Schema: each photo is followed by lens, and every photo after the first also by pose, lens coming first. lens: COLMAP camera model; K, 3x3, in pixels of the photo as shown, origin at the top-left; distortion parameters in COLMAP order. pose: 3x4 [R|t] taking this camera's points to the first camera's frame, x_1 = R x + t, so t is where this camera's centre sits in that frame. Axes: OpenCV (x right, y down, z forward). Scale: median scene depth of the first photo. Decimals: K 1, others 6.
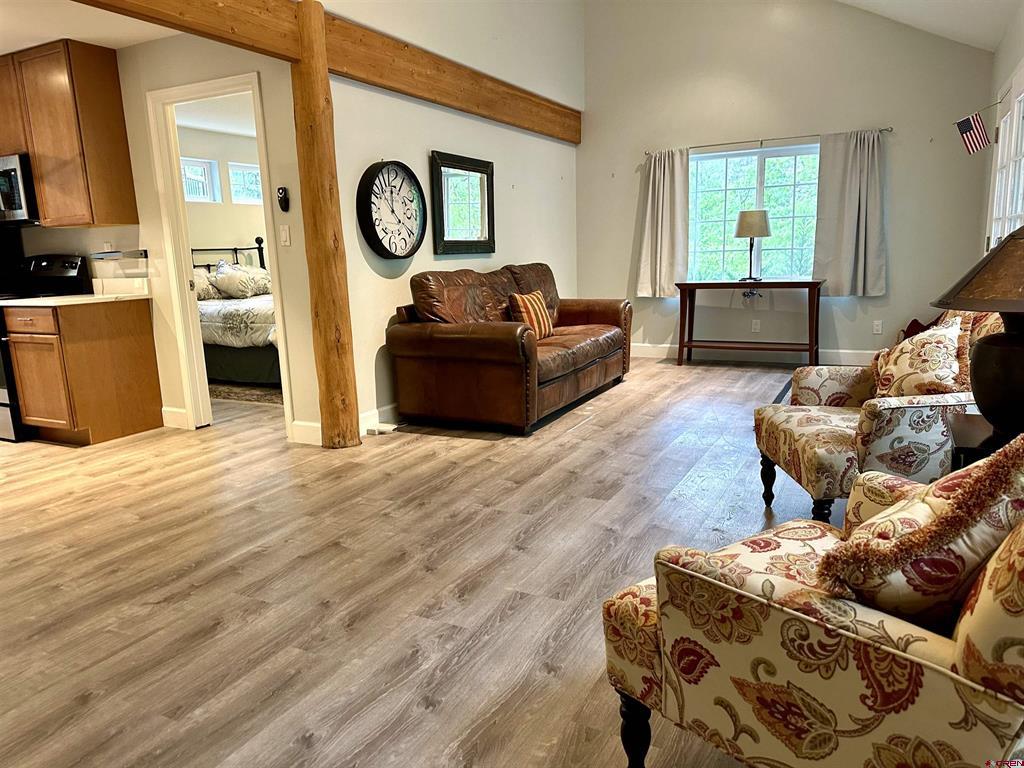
lens RADIAL K [[718.5, 0, 515.7], [0, 718.5, 384.3], [0, 0, 1]] dist [0.098172, -0.140807]
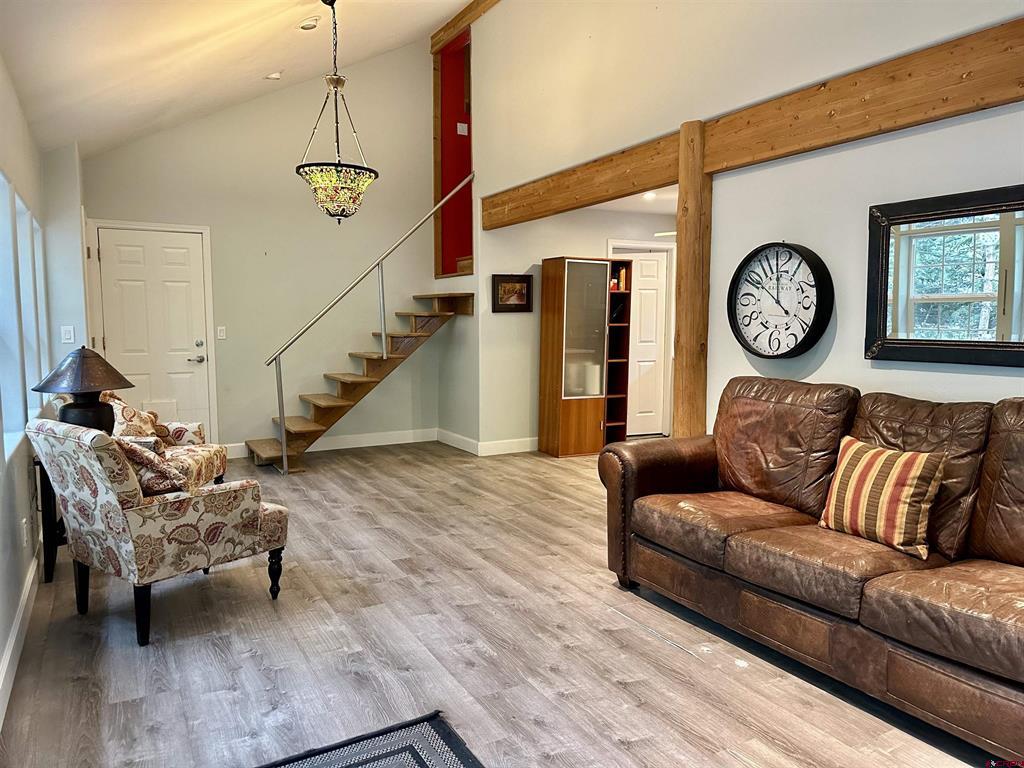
lens RADIAL K [[718.5, 0, 515.7], [0, 718.5, 384.3], [0, 0, 1]] dist [0.098172, -0.140807]
pose [[-0.555100, 0.106211, -0.824975, 0.912623], [-0.135706, 0.966961, 0.215804, -0.383572], [0.820639, 0.231747, -0.522346, 1.620636]]
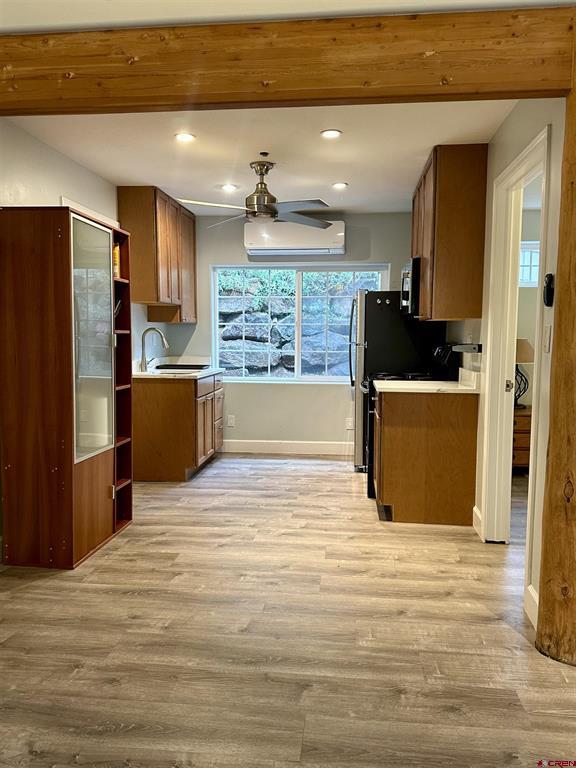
lens RADIAL K [[577.5, 0, 296.9], [0, 577.5, 386.2], [0, 0, 1]] dist [0.112655, -0.179546]
pose [[0.365271, 0.122705, -0.922779, 0.169225], [-0.190706, 0.980114, 0.054841, -0.171248], [0.911158, 0.155948, 0.381408, 0.668177]]
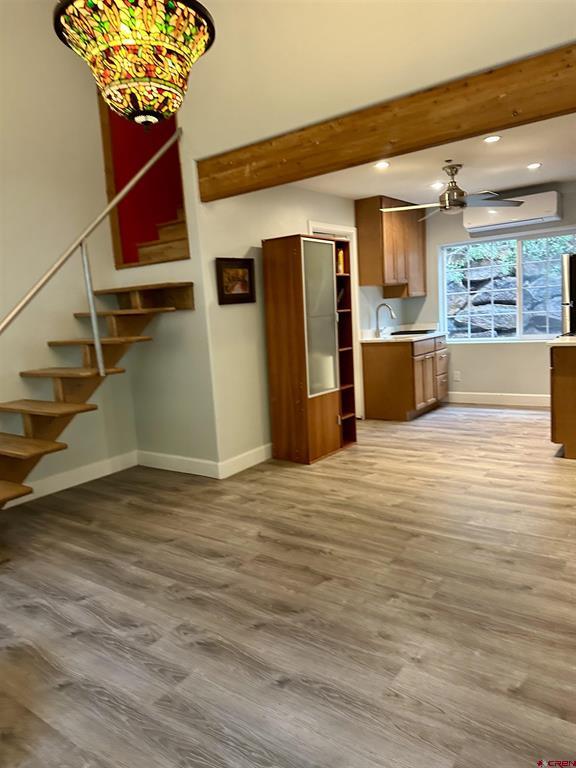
lens RADIAL K [[538.9, 0, 285.8], [0, 538.9, 380.1], [0, 0, 1]] dist [0.098172, -0.140807]
pose [[-0.159336, 0.172334, -0.972066, 0.492475], [-0.110250, 0.975380, 0.190993, -0.224835], [0.981049, 0.137603, -0.136414, 0.833976]]
